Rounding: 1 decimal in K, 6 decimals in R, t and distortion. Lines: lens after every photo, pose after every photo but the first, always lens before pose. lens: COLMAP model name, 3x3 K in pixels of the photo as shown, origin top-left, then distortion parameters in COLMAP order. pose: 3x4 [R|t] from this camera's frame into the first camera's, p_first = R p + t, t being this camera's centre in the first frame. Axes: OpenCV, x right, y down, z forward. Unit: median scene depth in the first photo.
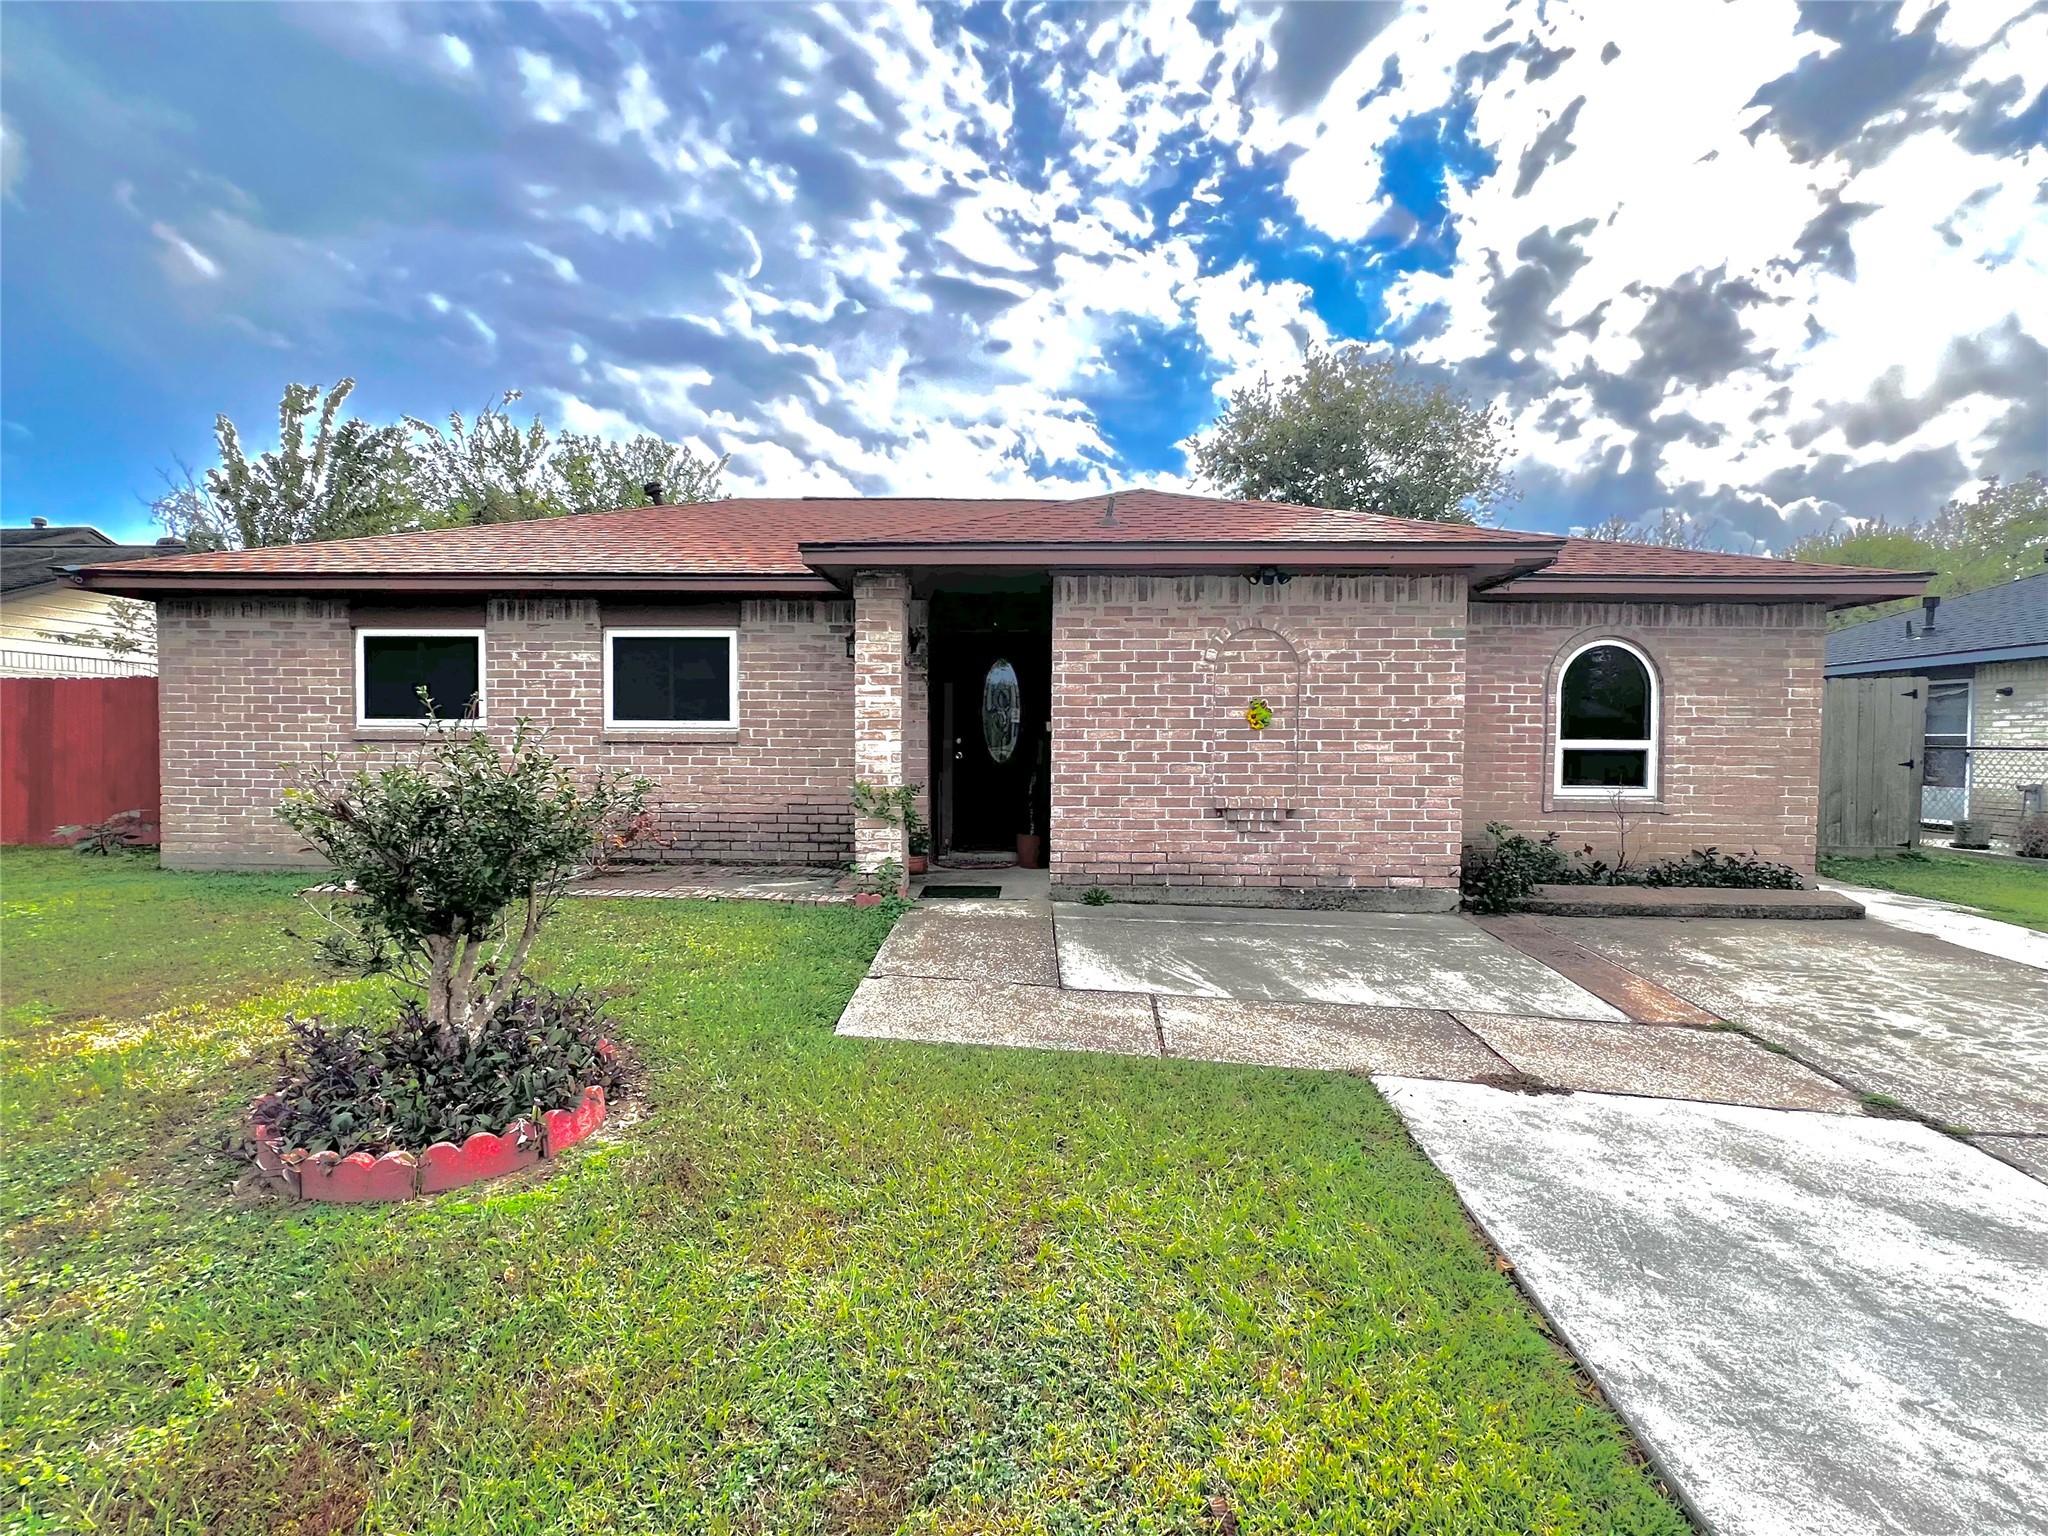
lens RADIAL K [[885.9, 0, 1024.7], [0, 885.9, 762.8], [0, 0, 1]] dist [0.002593, 0.000071]
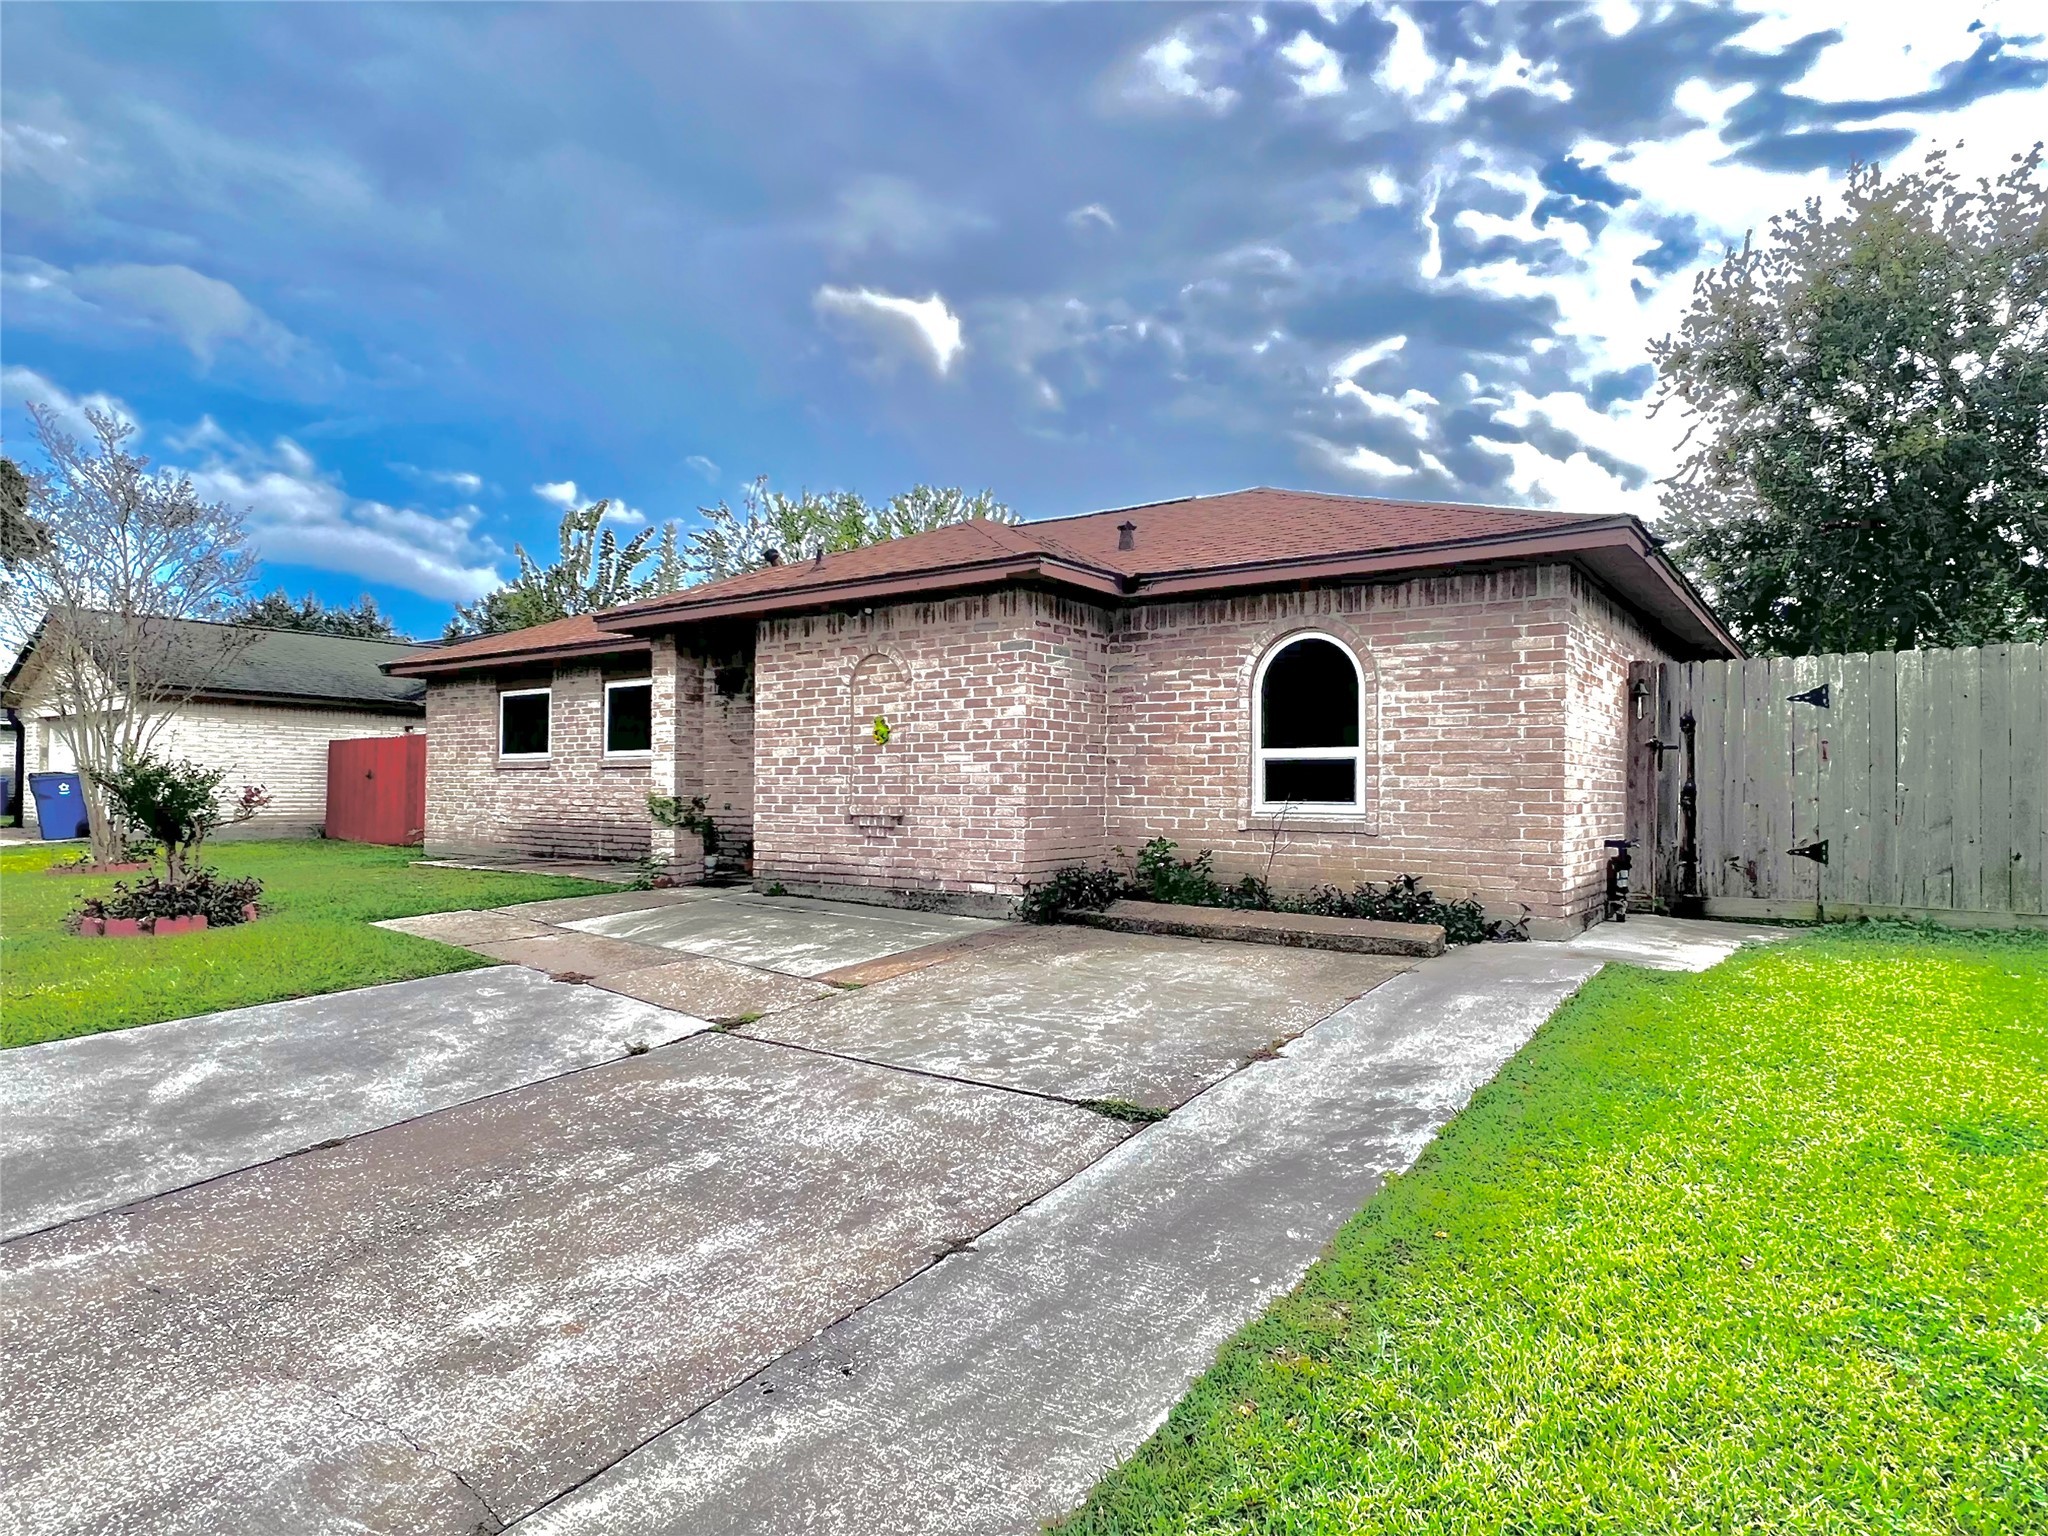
lens RADIAL K [[1137.4, 0, 1022.3], [0, 1137.4, 770.4], [0, 0, 1]] dist [0.000800, 0.000019]
pose [[0.831517, -0.012784, -0.555352, 1.185398], [-0.010185, 0.999216, -0.038251, 0.046757], [0.555405, 0.037463, 0.830735, -0.079823]]
